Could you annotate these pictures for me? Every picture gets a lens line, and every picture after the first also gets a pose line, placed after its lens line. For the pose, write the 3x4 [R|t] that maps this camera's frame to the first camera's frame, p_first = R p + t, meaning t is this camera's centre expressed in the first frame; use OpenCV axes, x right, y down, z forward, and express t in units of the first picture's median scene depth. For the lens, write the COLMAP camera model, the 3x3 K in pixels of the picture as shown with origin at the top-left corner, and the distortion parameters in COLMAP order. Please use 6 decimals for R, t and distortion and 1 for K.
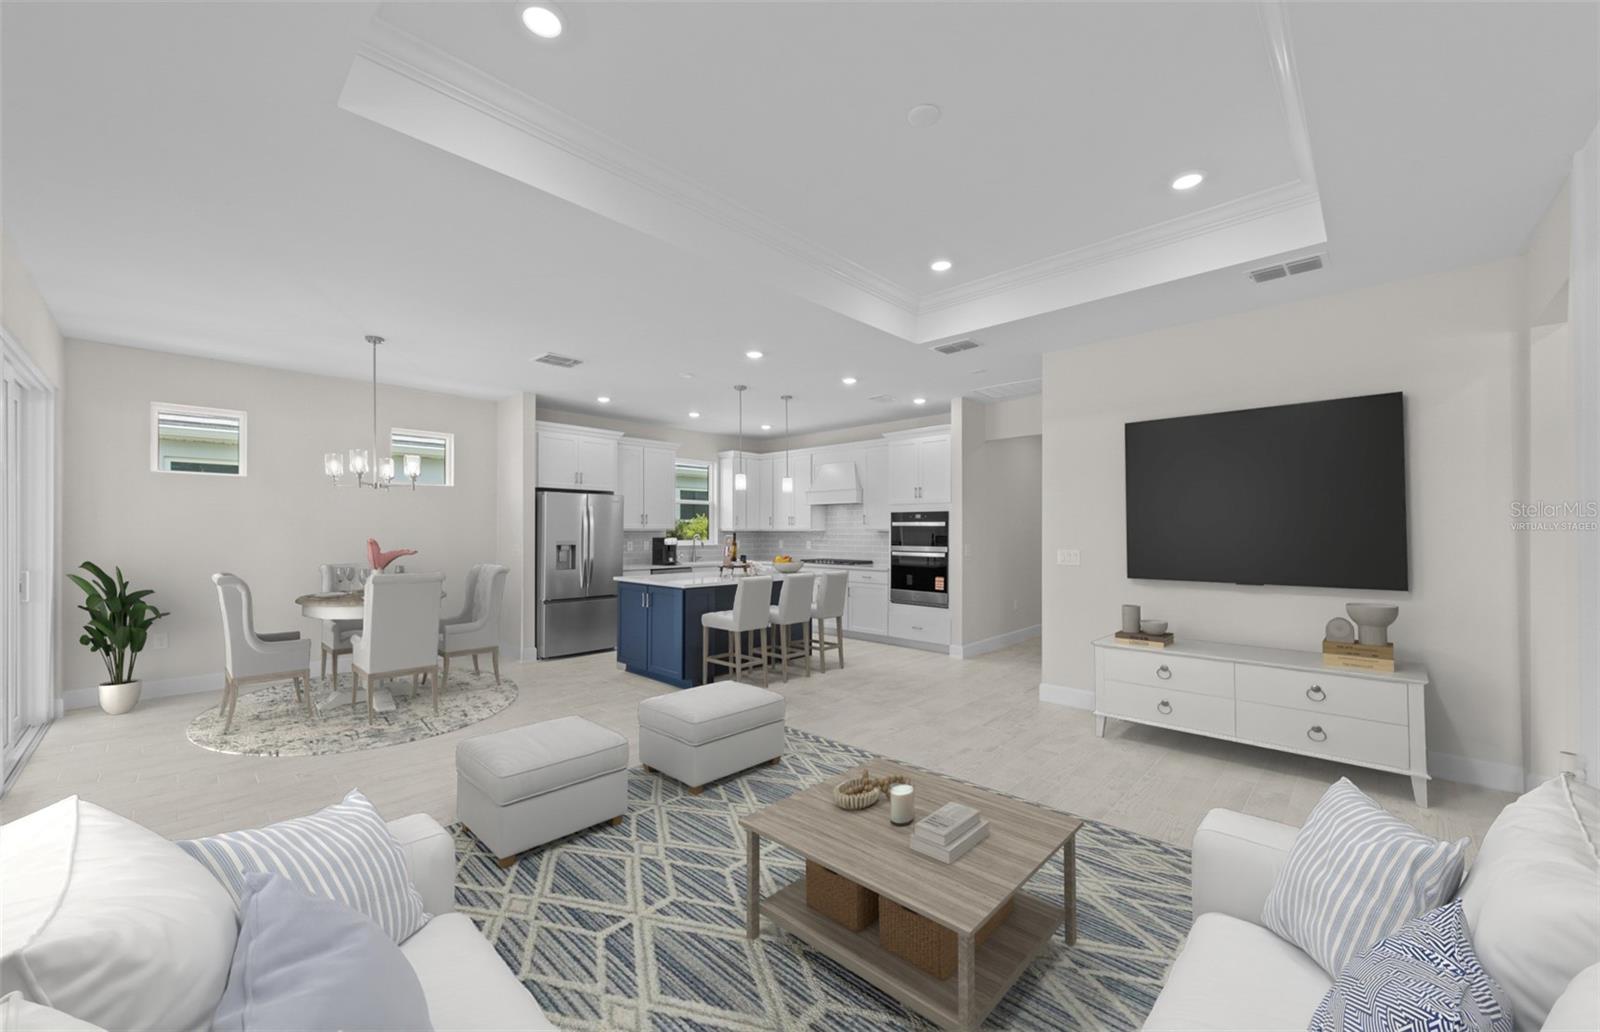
lens RADIAL K [[607.4, 0, 793.4], [0, 607.4, 528.0], [0, 0, 1]] dist [0.000350, 0.000042]
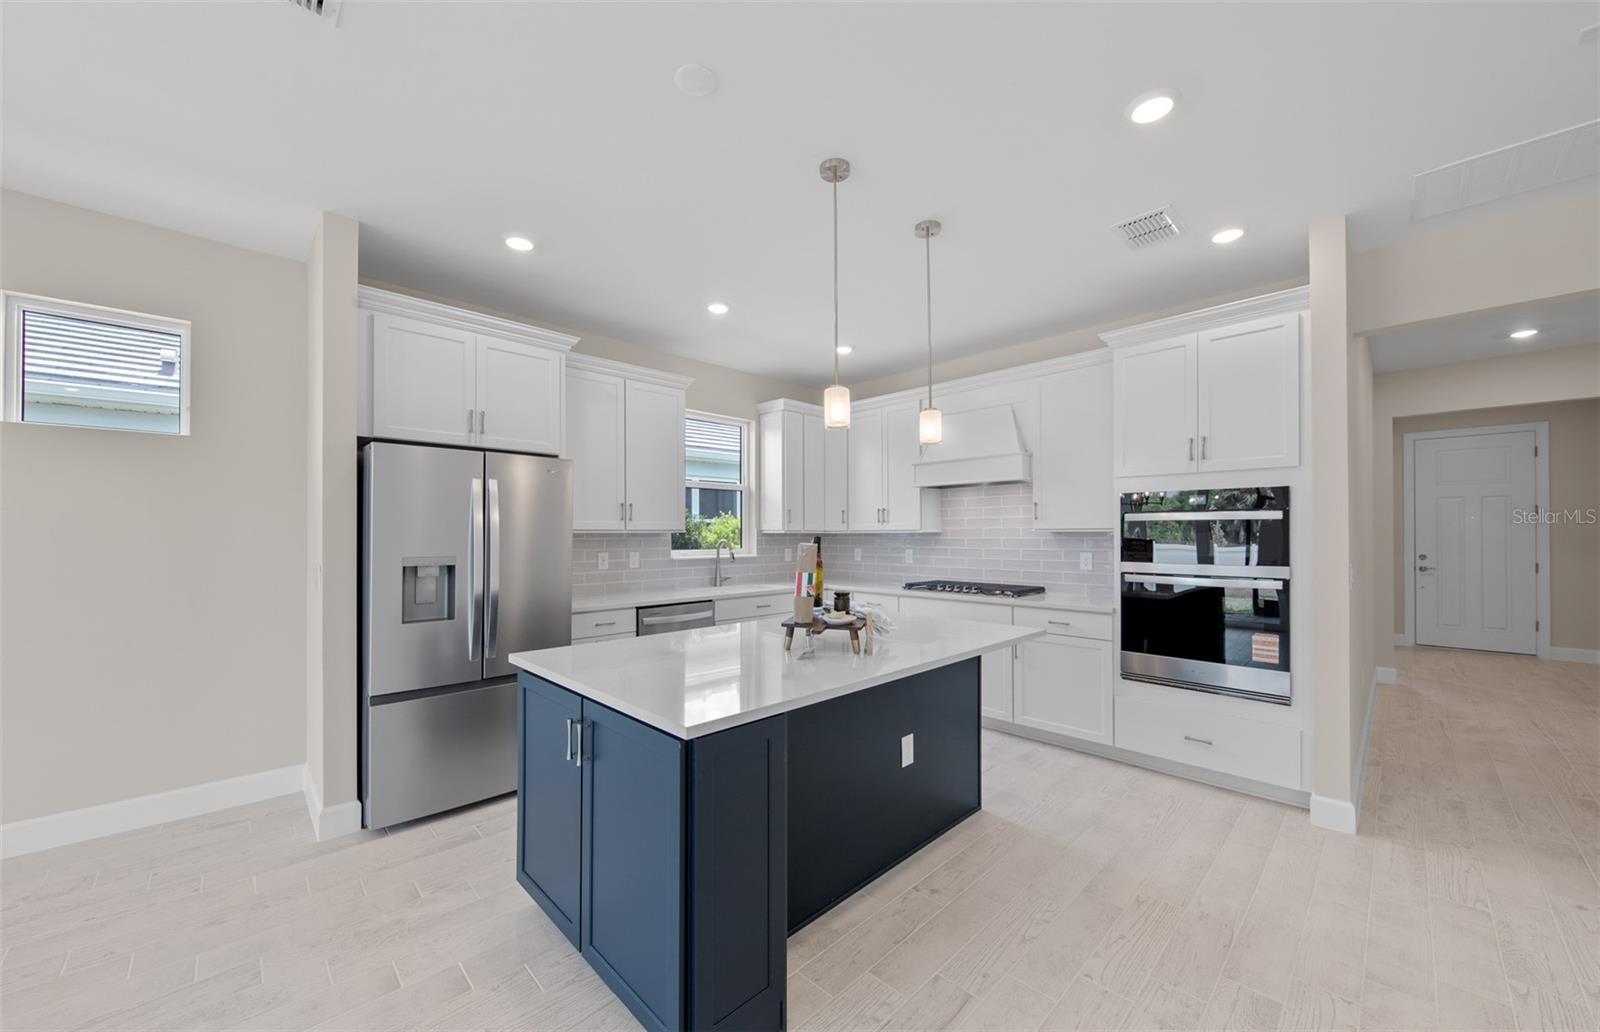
lens RADIAL K [[590.6, 0, 791.3], [0, 590.6, 535.1], [0, 0, 1]] dist [0.001598, 0.000105]
pose [[0.999356, -0.004314, -0.035623, -0.089062], [0.004585, 0.999961, 0.007532, 0.002758], [0.035589, -0.007690, 0.999337, 0.529507]]
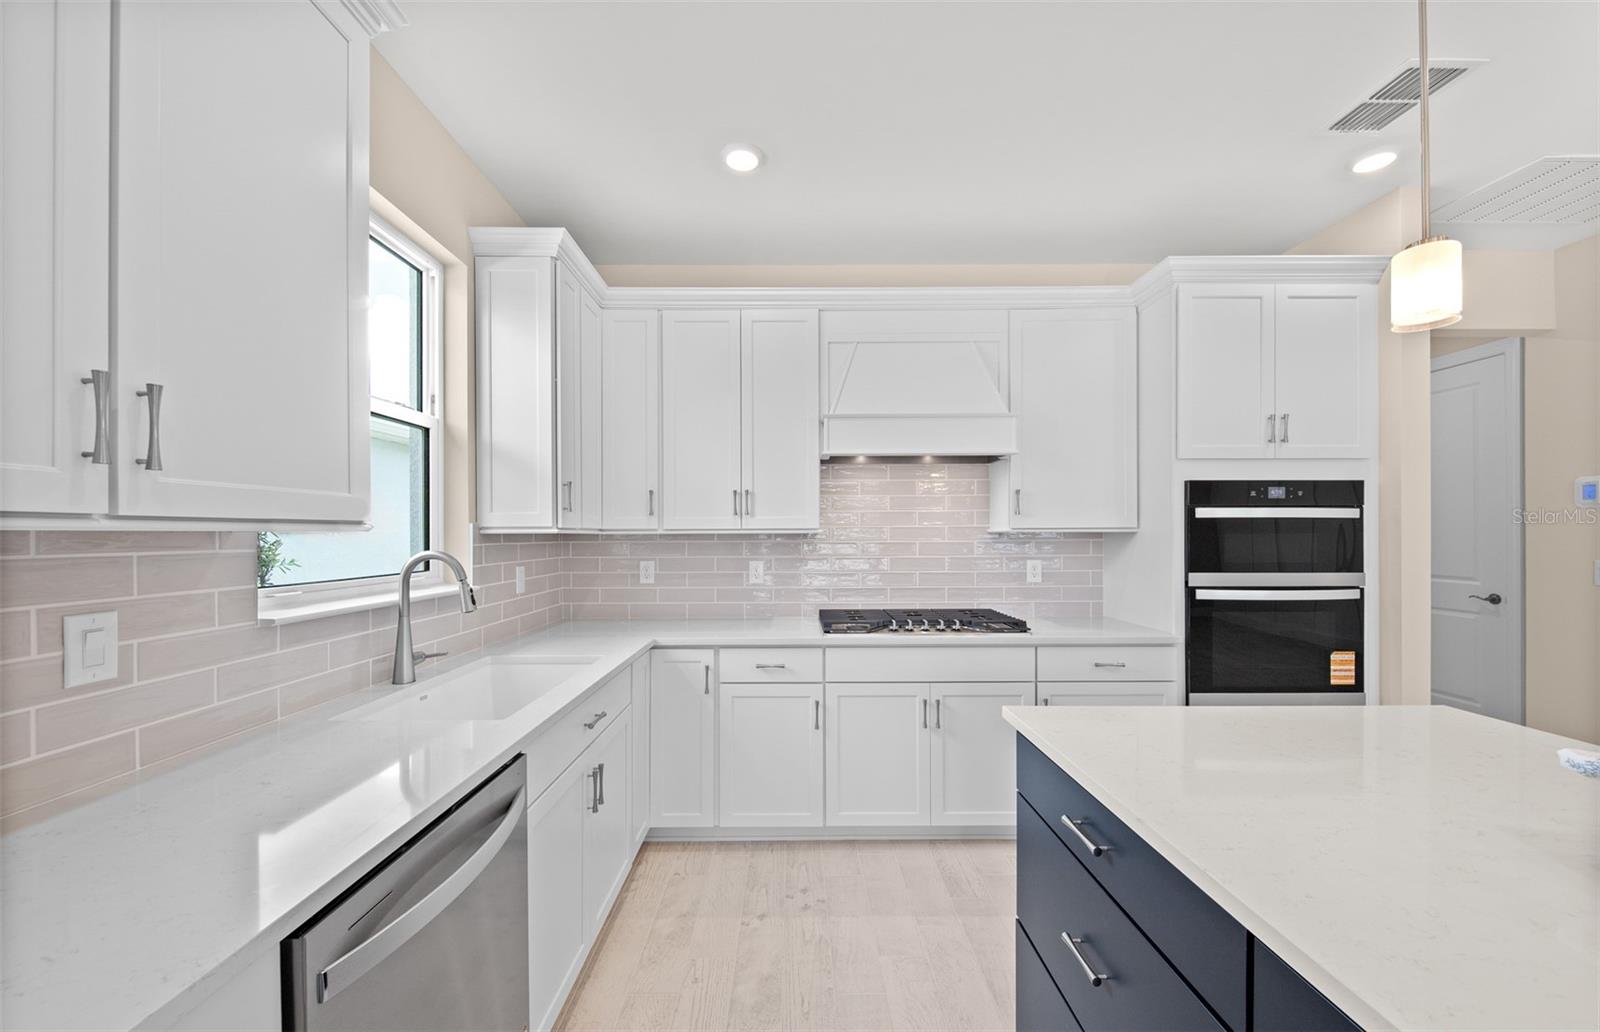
lens RADIAL K [[590.6, 0, 791.3], [0, 590.6, 535.1], [0, 0, 1]] dist [0.001598, 0.000105]
pose [[0.716642, -0.004377, 0.697427, -0.259595], [-0.000535, 0.999977, 0.006825, 0.004429], [-0.697441, -0.005264, 0.716623, 0.935946]]
